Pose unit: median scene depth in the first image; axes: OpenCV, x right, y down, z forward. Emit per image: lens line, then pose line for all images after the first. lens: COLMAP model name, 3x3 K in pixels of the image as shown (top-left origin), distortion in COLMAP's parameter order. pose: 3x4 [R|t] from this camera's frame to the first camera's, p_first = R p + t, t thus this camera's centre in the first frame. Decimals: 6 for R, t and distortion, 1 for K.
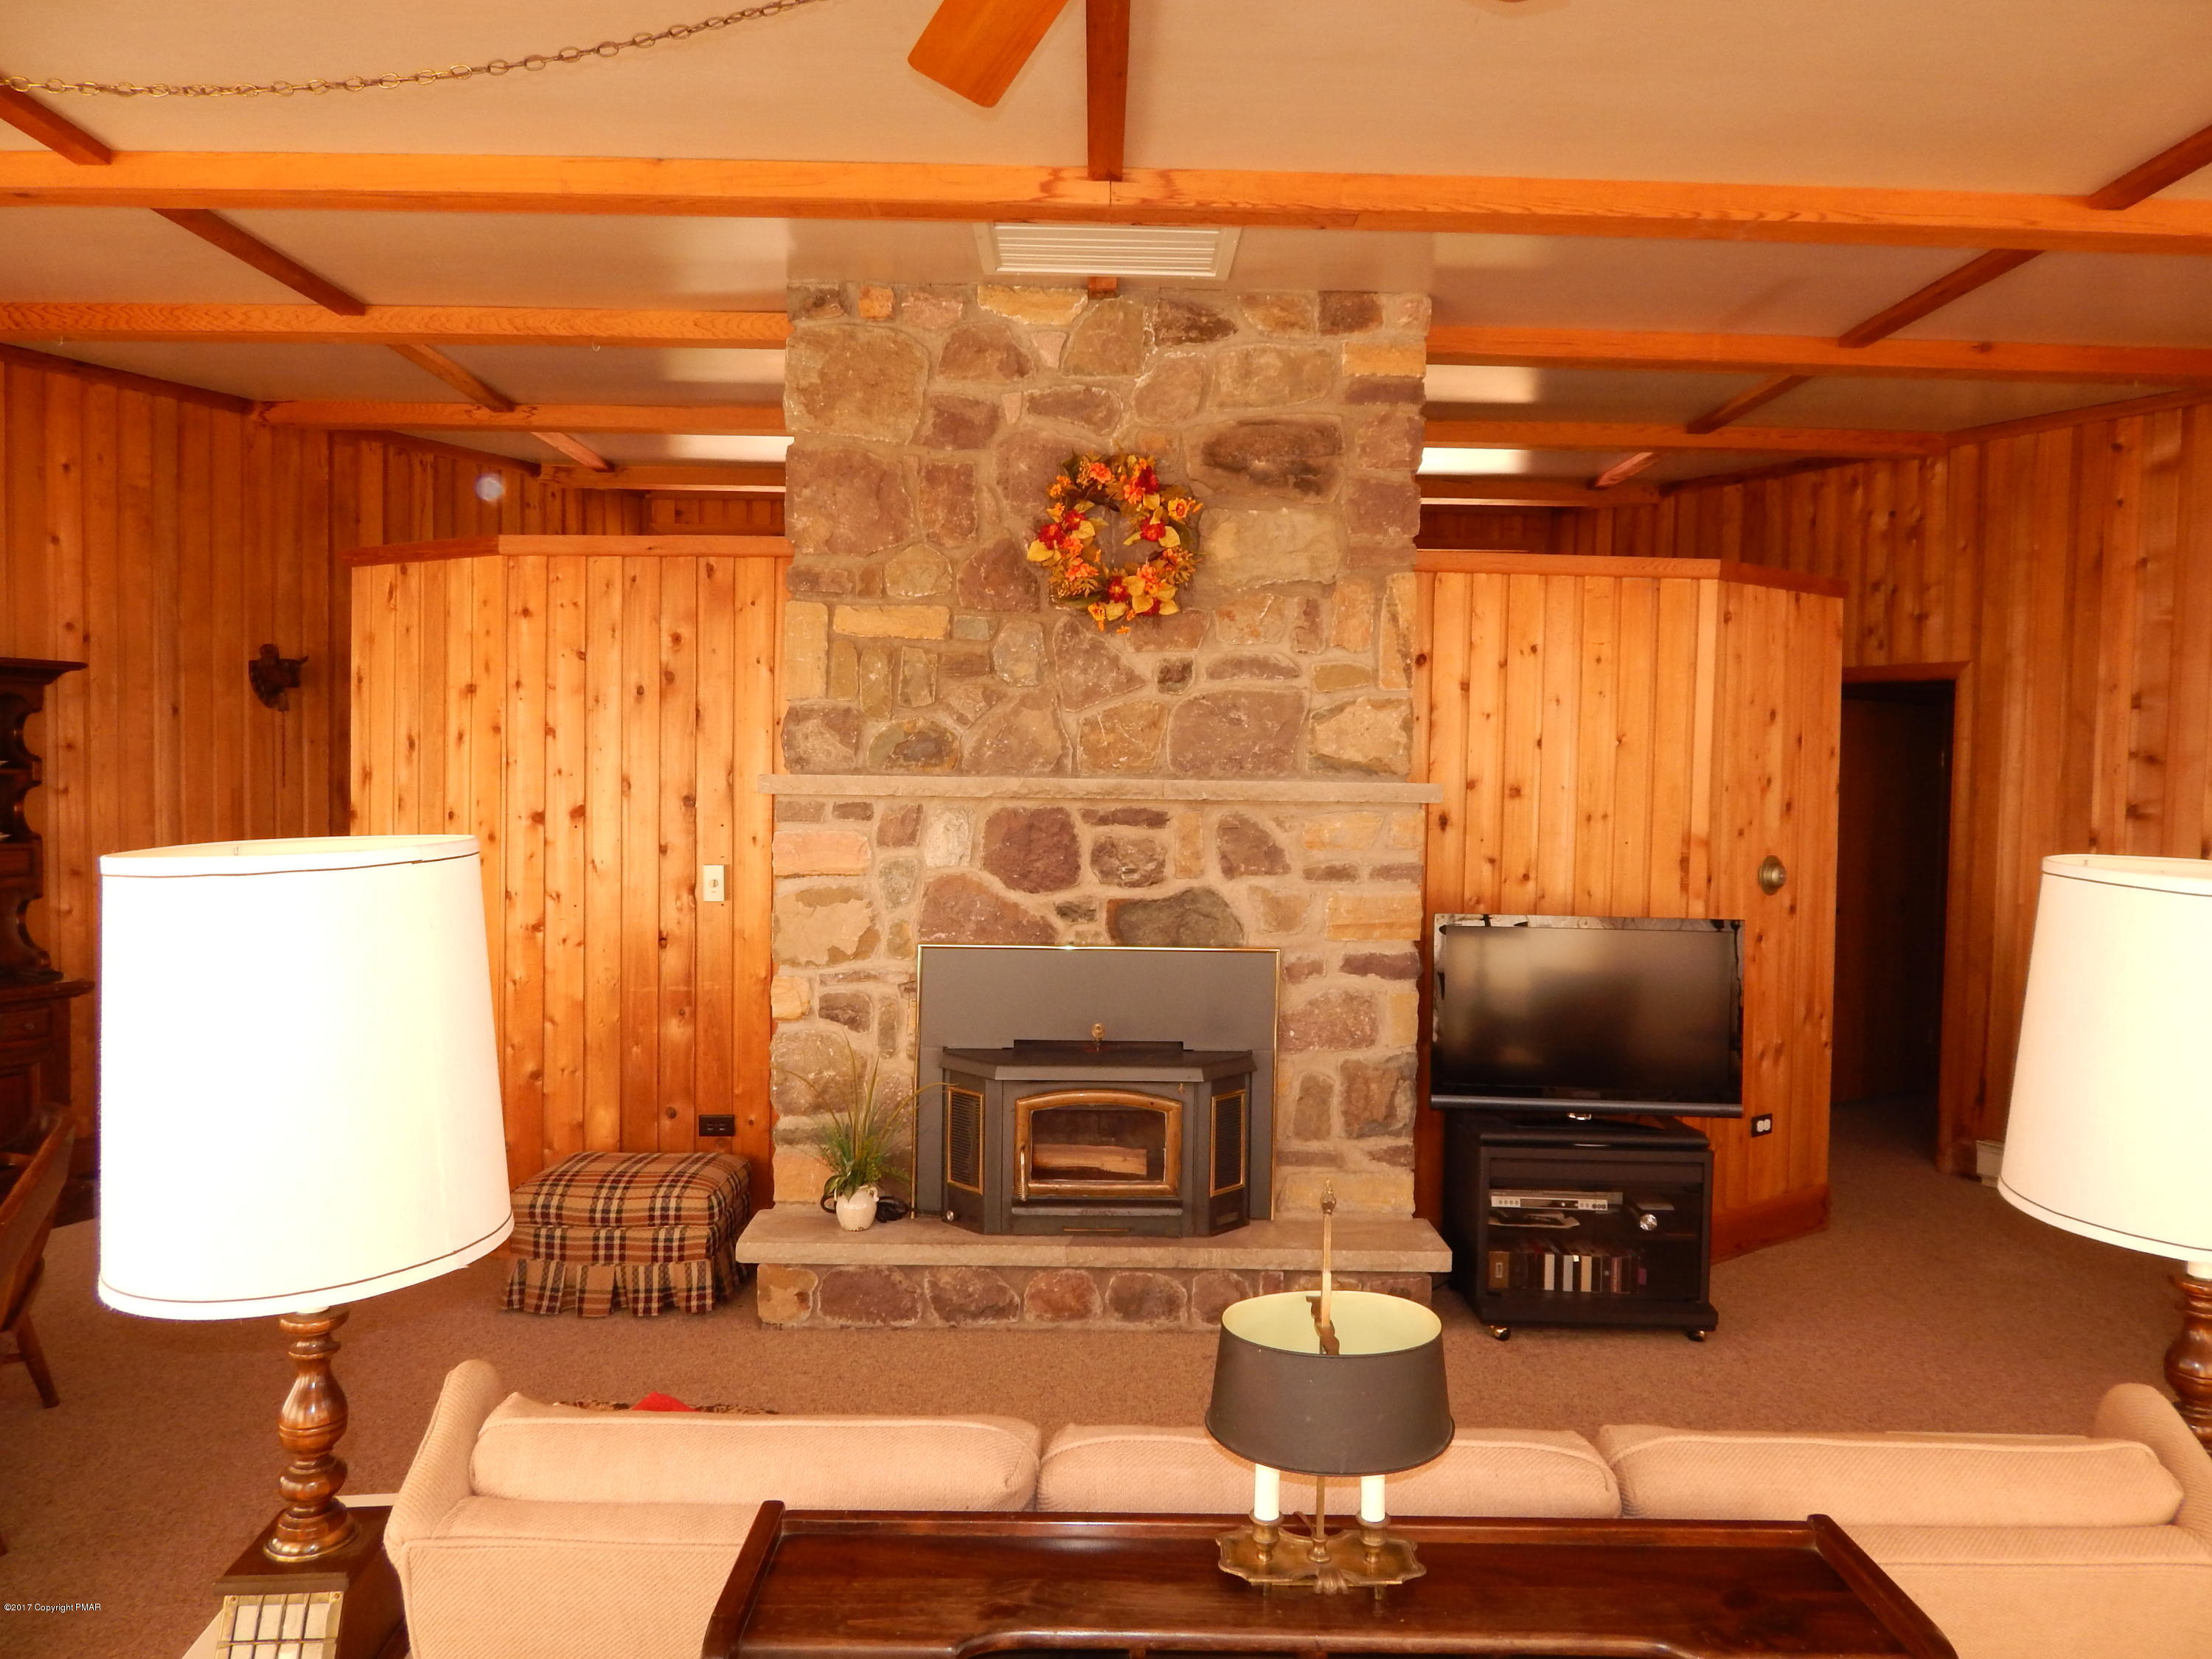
lens RADIAL K [[1494.7, 0, 1104.1], [0, 1494.7, 828.1], [0, 0, 1]] dist [-0.003101, -0.010415]
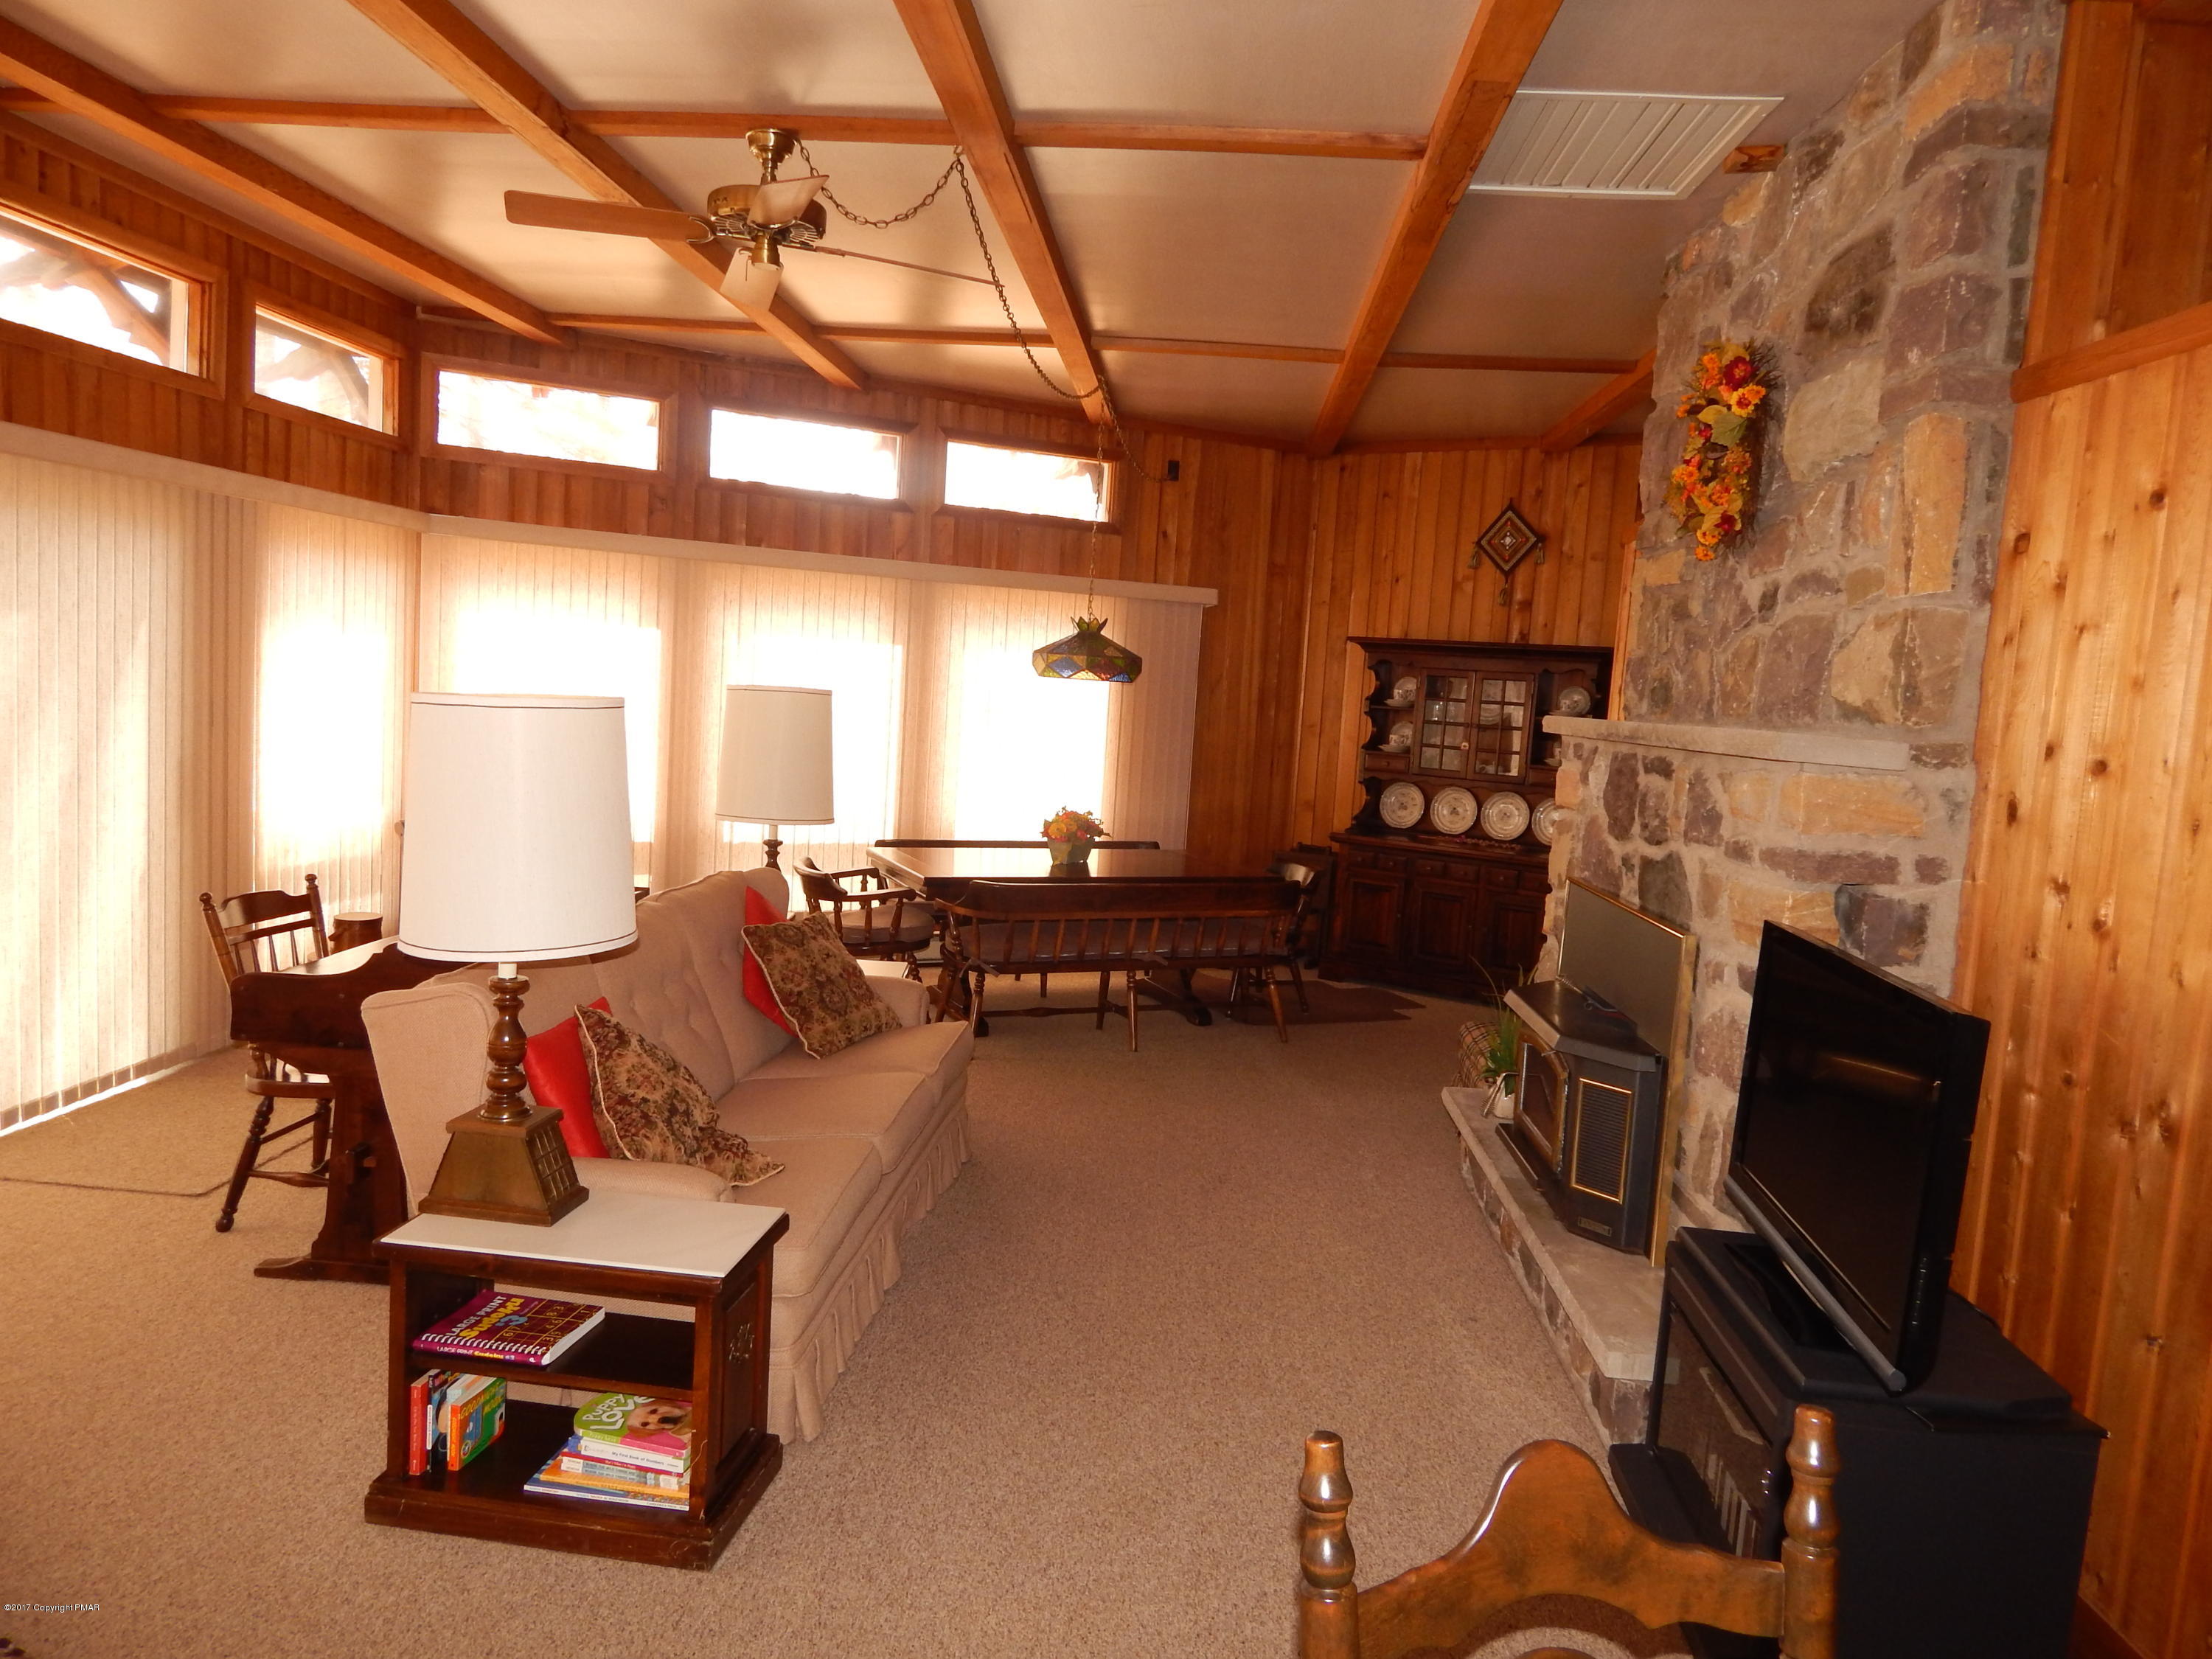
lens RADIAL K [[1494.7, 0, 1110.9], [0, 1494.7, 827.3], [0, 0, 1]] dist [-0.003101, -0.010415]
pose [[-0.073196, 0.073165, -0.994630, 0.897126], [-0.109511, 0.990685, 0.080934, -0.007475], [0.991287, 0.114847, -0.064501, 0.718756]]
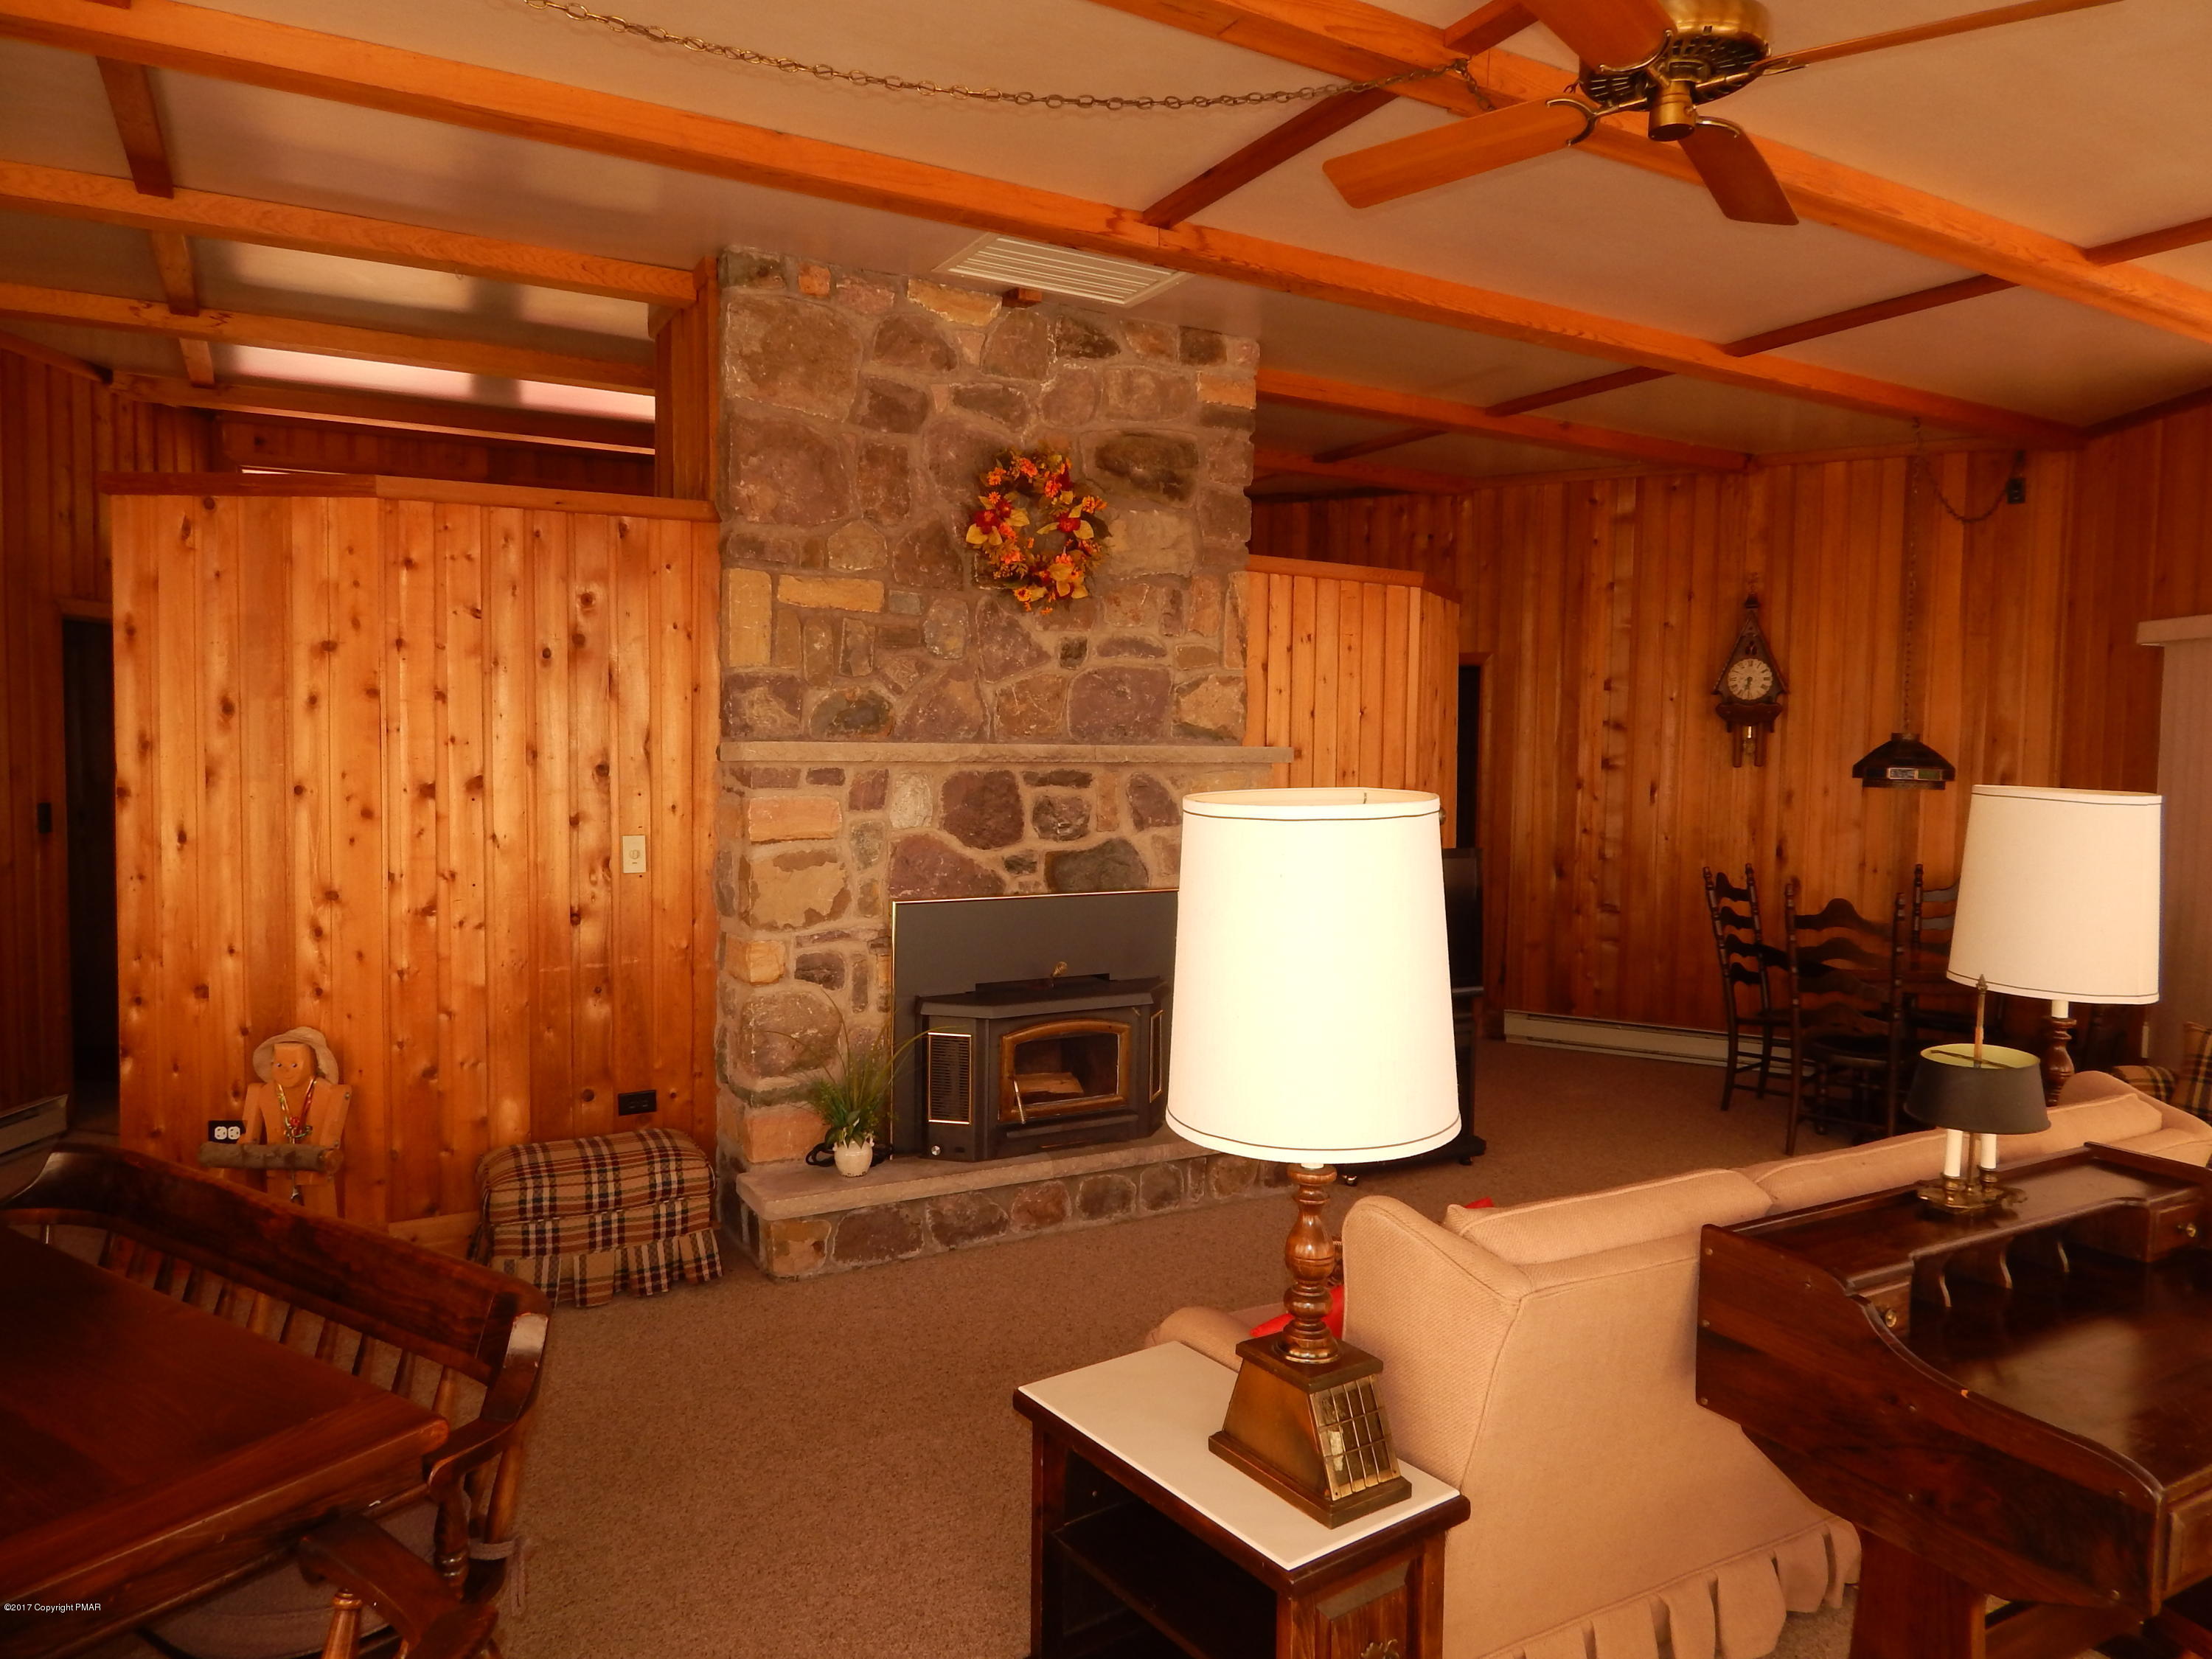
lens RADIAL K [[1494.7, 0, 1125.7], [0, 1494.7, 832.1], [0, 0, 1]] dist [-0.003101, -0.010415]
pose [[0.869314, -0.034253, 0.493072, -0.483279], [0.021265, 0.999264, 0.031926, -0.001744], [-0.493803, -0.017269, 0.869402, -0.002067]]
